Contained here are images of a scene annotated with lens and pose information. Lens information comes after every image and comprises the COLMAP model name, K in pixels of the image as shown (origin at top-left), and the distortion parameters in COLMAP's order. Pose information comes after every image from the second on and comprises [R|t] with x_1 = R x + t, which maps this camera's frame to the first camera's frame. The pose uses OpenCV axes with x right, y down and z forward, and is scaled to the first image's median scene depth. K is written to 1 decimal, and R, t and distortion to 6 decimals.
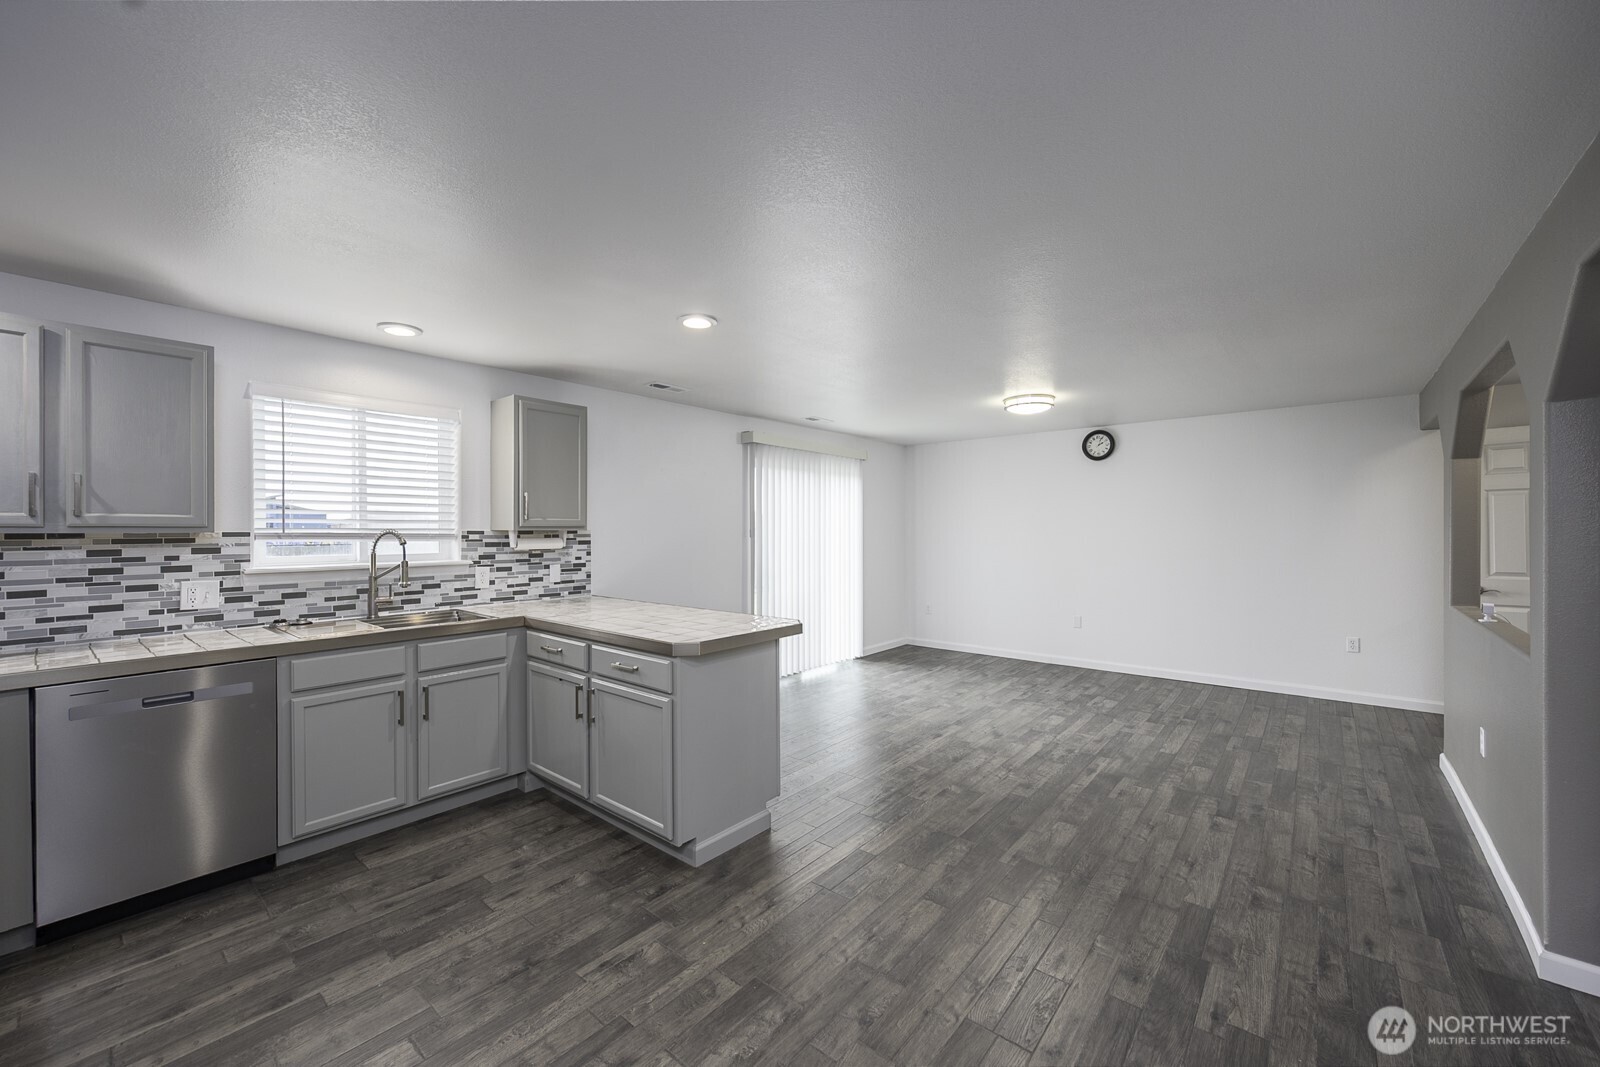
lens RADIAL K [[630.0, 0, 798.1], [0, 630.0, 529.2], [0, 0, 1]] dist [-0.002067, 0.001052]
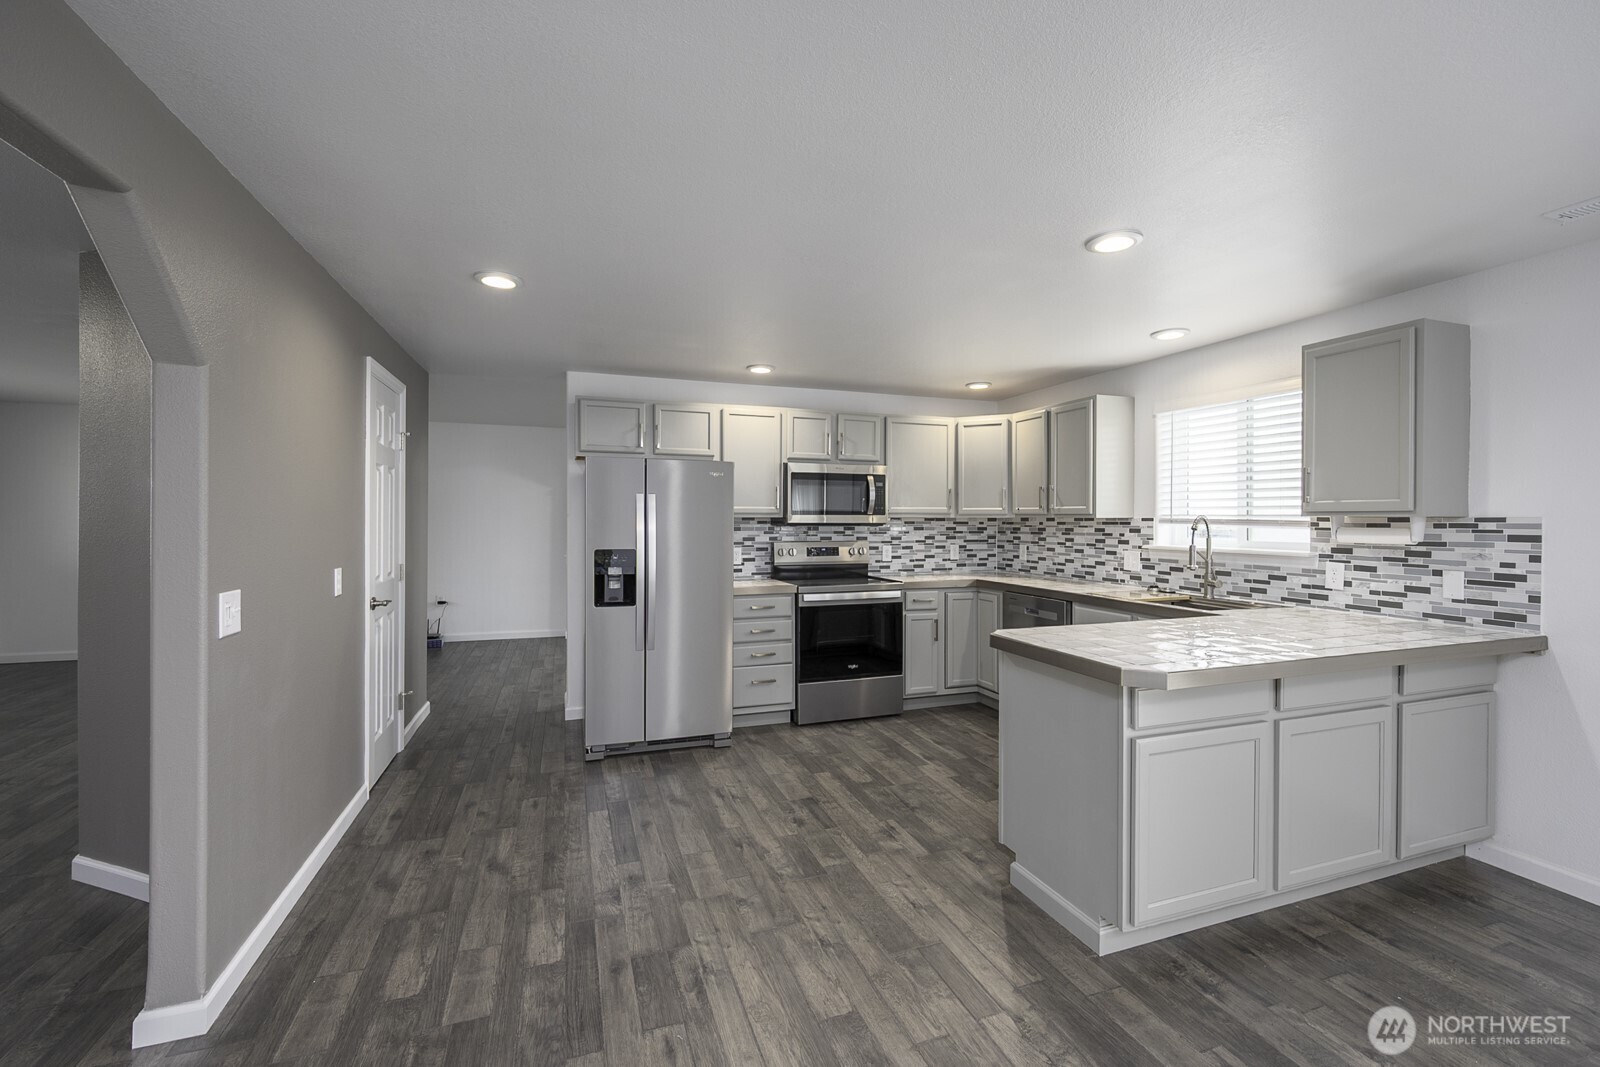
lens RADIAL K [[665.9, 0, 804.1], [0, 665.9, 522.3], [0, 0, 1]] dist [-0.003137, -0.000800]
pose [[-0.503984, 0.006608, -0.863688, 0.547164], [-0.001069, 0.999965, 0.008274, 0.002588], [0.863712, 0.005094, -0.503960, 0.814339]]
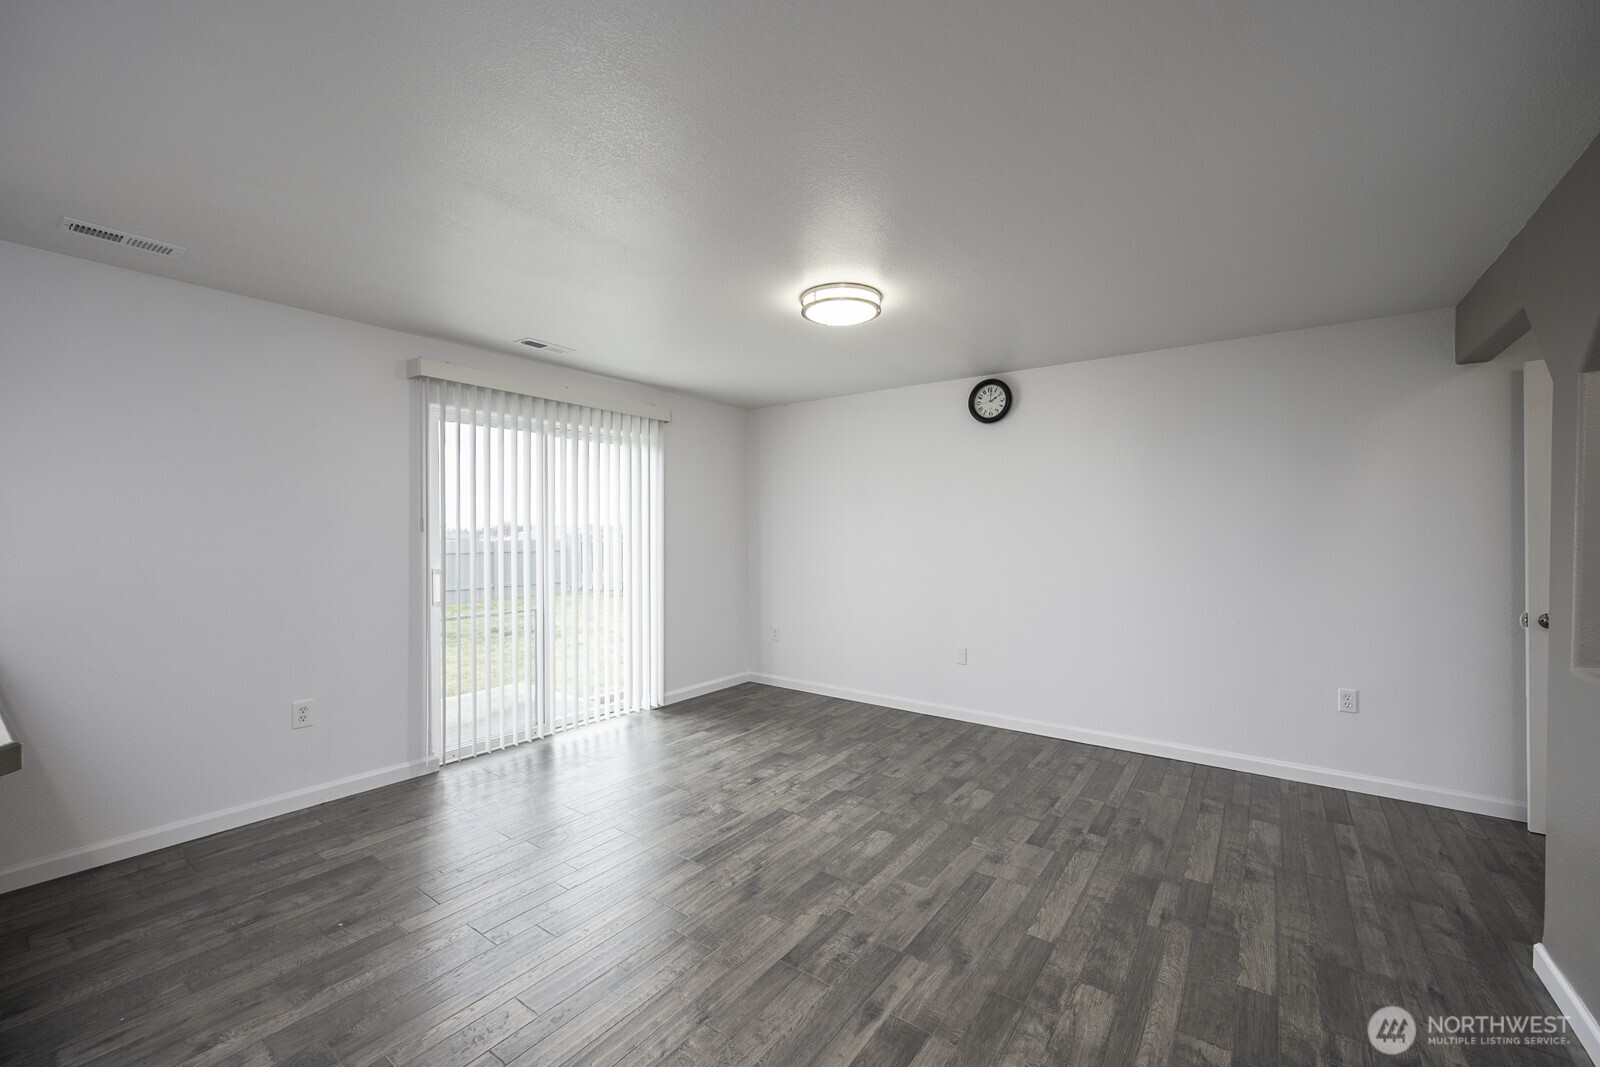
lens RADIAL K [[630.0, 0, 816.2], [0, 630.0, 536.7], [0, 0, 1]] dist [-0.002067, 0.001052]
pose [[0.997590, 0.003912, 0.069268, 0.358455], [-0.004549, 0.999949, 0.009031, 0.014434], [-0.069229, -0.009324, 0.997557, 0.485398]]
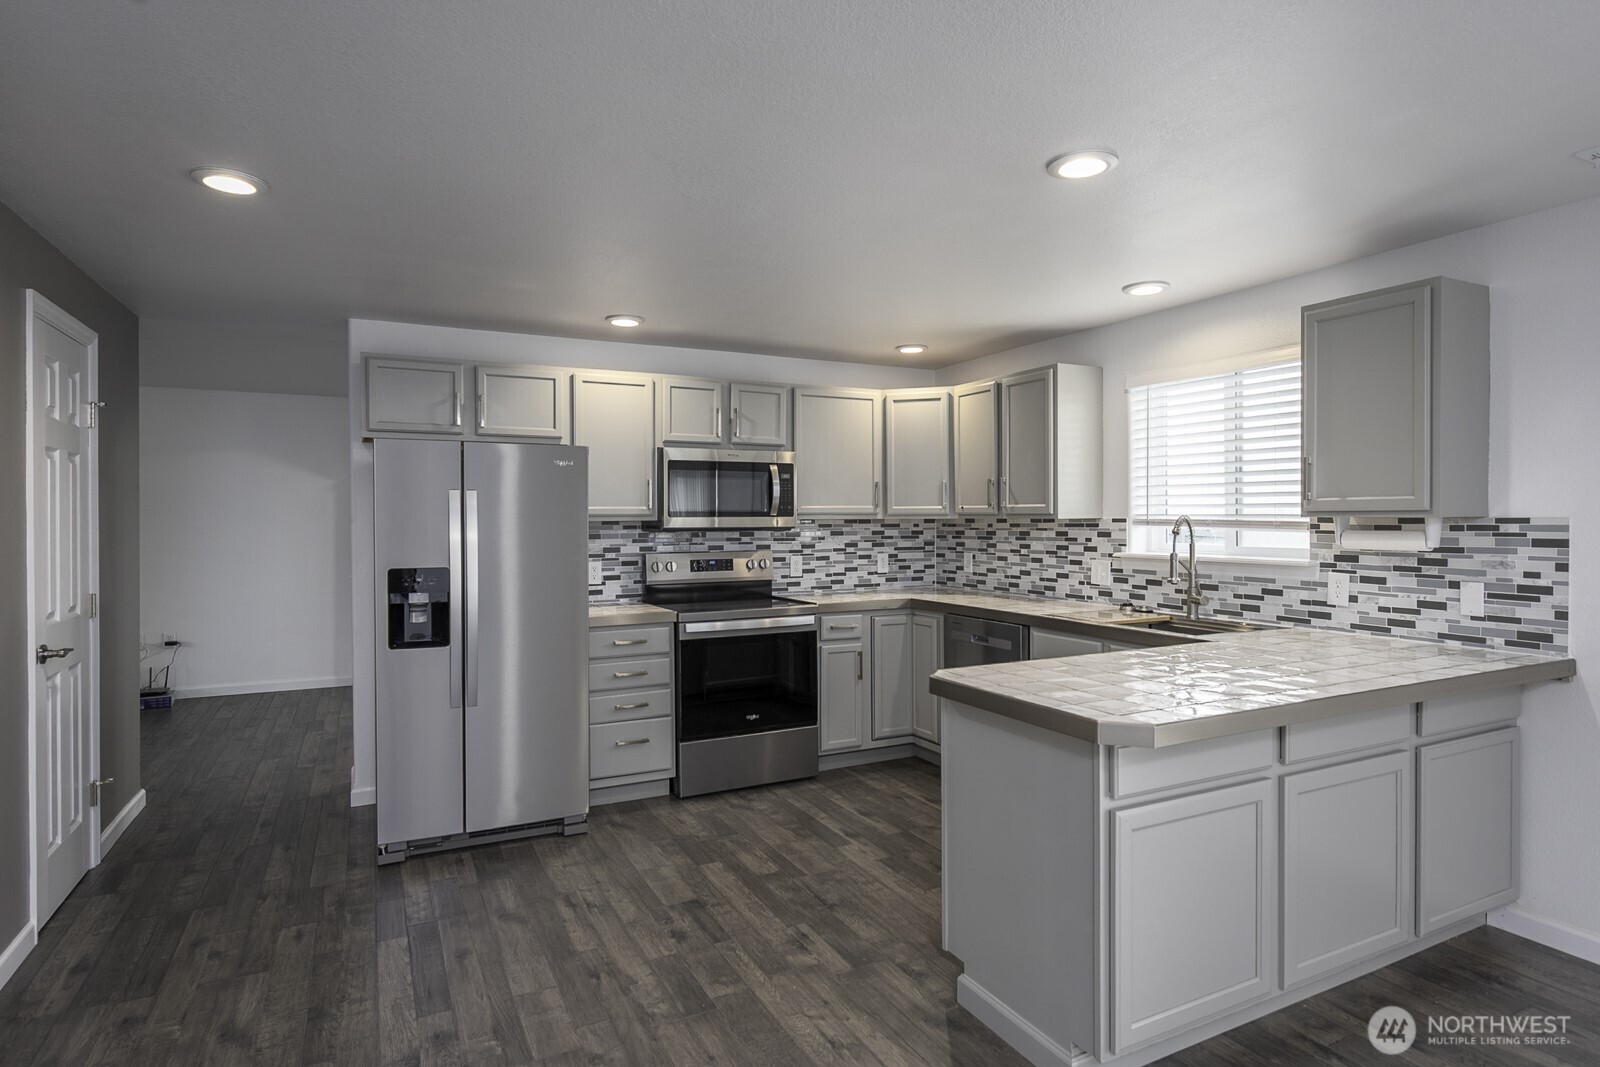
lens RADIAL K [[852.7, 0, 802.5], [0, 852.7, 525.2], [0, 0, 1]] dist [-0.004617, 0.001211]
pose [[-0.389051, 0.013317, -0.921120, 0.511368], [0.005158, 0.999911, 0.012277, -0.003278], [0.921202, 0.000025, -0.389085, 0.803157]]
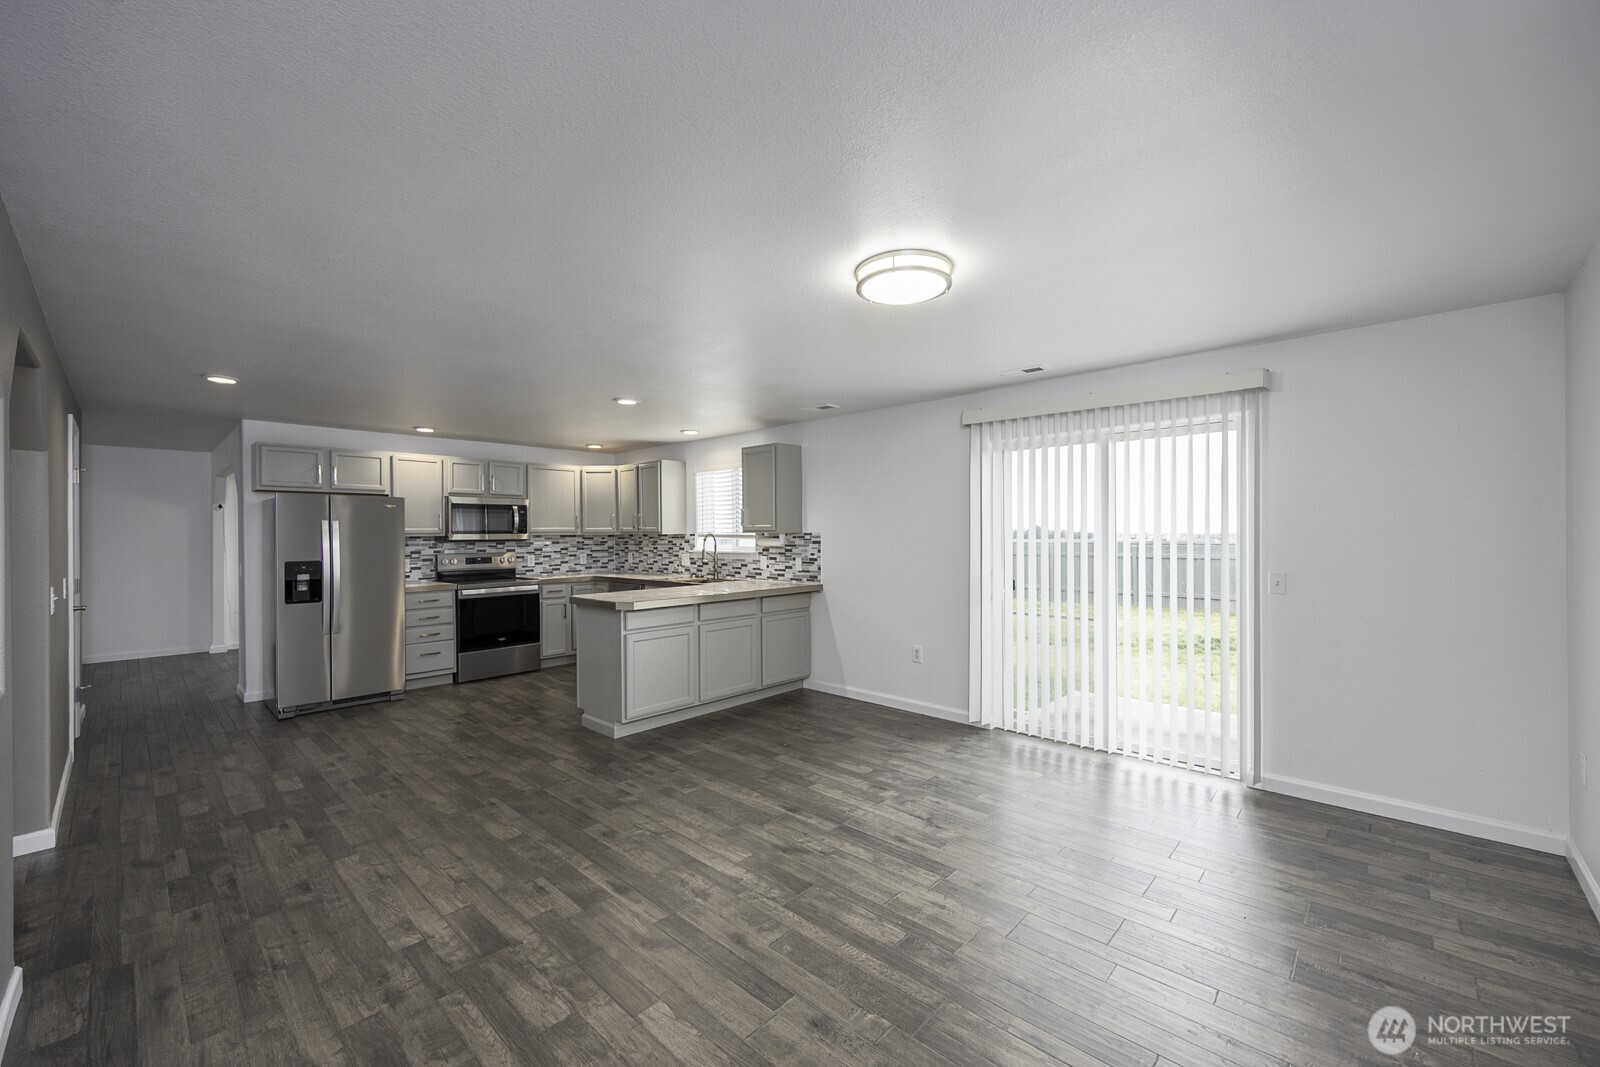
lens RADIAL K [[630.0, 0, 797.0], [0, 630.0, 535.9], [0, 0, 1]] dist [-0.002067, 0.001052]
pose [[-0.052990, 0.008038, -0.998563, 1.039980], [0.007135, 0.999945, 0.007671, -0.002161], [0.998570, -0.006719, -0.053044, 1.129303]]
